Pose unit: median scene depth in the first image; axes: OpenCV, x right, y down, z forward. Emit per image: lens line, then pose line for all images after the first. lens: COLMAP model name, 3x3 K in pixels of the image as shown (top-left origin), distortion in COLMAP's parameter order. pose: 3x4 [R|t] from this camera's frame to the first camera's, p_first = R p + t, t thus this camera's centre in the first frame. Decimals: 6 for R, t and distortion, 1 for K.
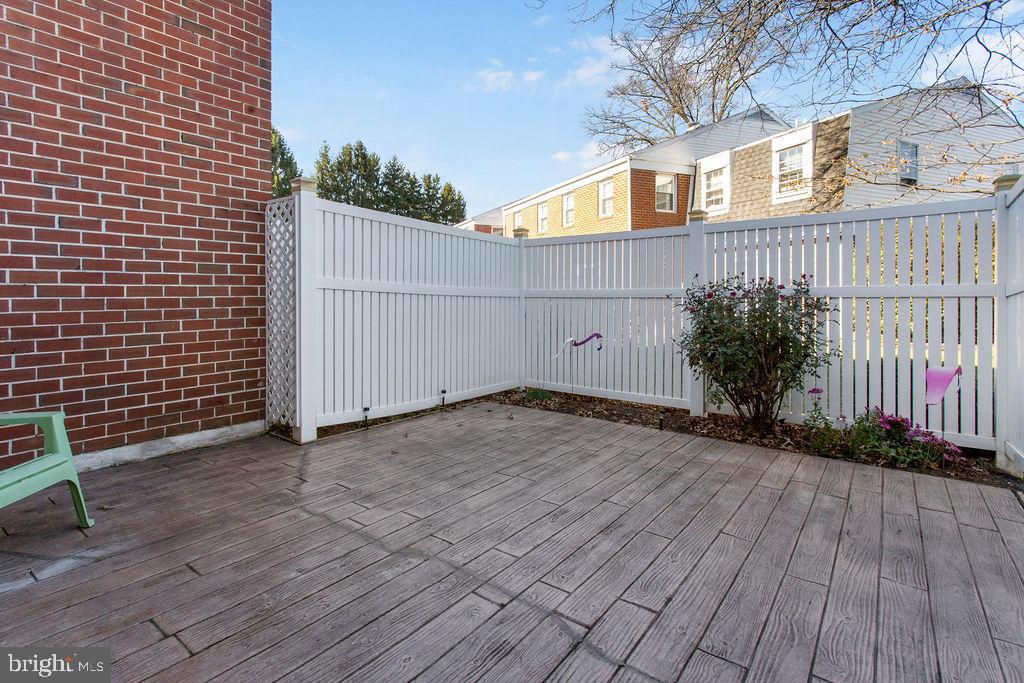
lens RADIAL K [[497.4, 0, 508.8], [0, 497.4, 291.4], [0, 0, 1]] dist [-0.003664, -0.000223]
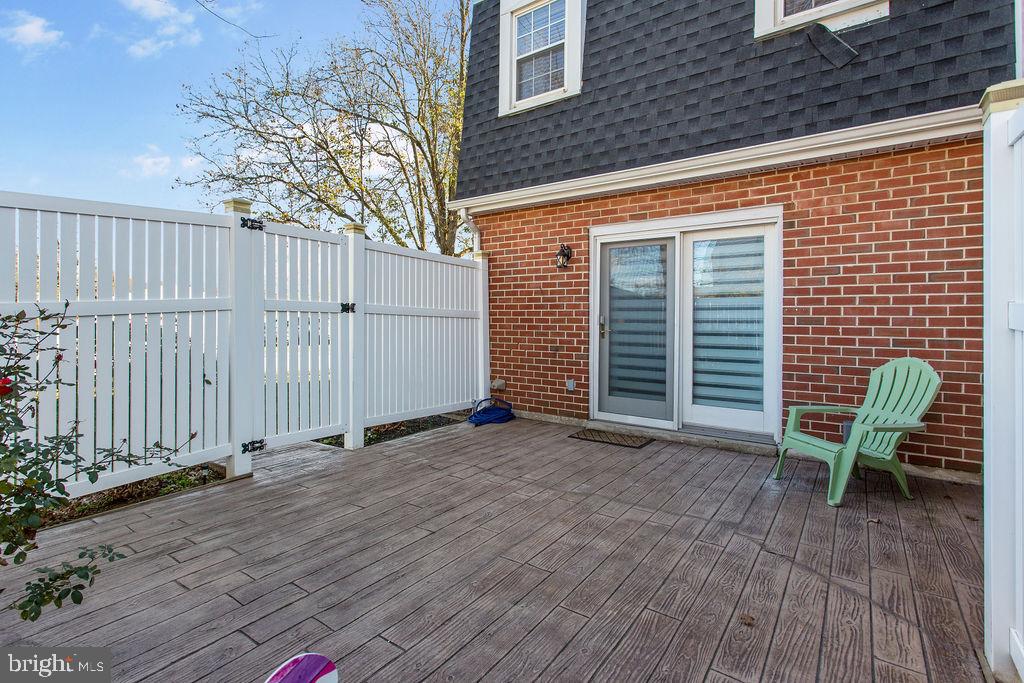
lens RADIAL K [[497.4, 0, 510.5], [0, 497.4, 332.3], [0, 0, 1]] dist [-0.003664, -0.000223]
pose [[-0.998797, -0.008882, -0.048223, 0.100295], [-0.009649, 0.999830, 0.015686, -0.010676], [0.048075, 0.016132, -0.998713, 2.283501]]
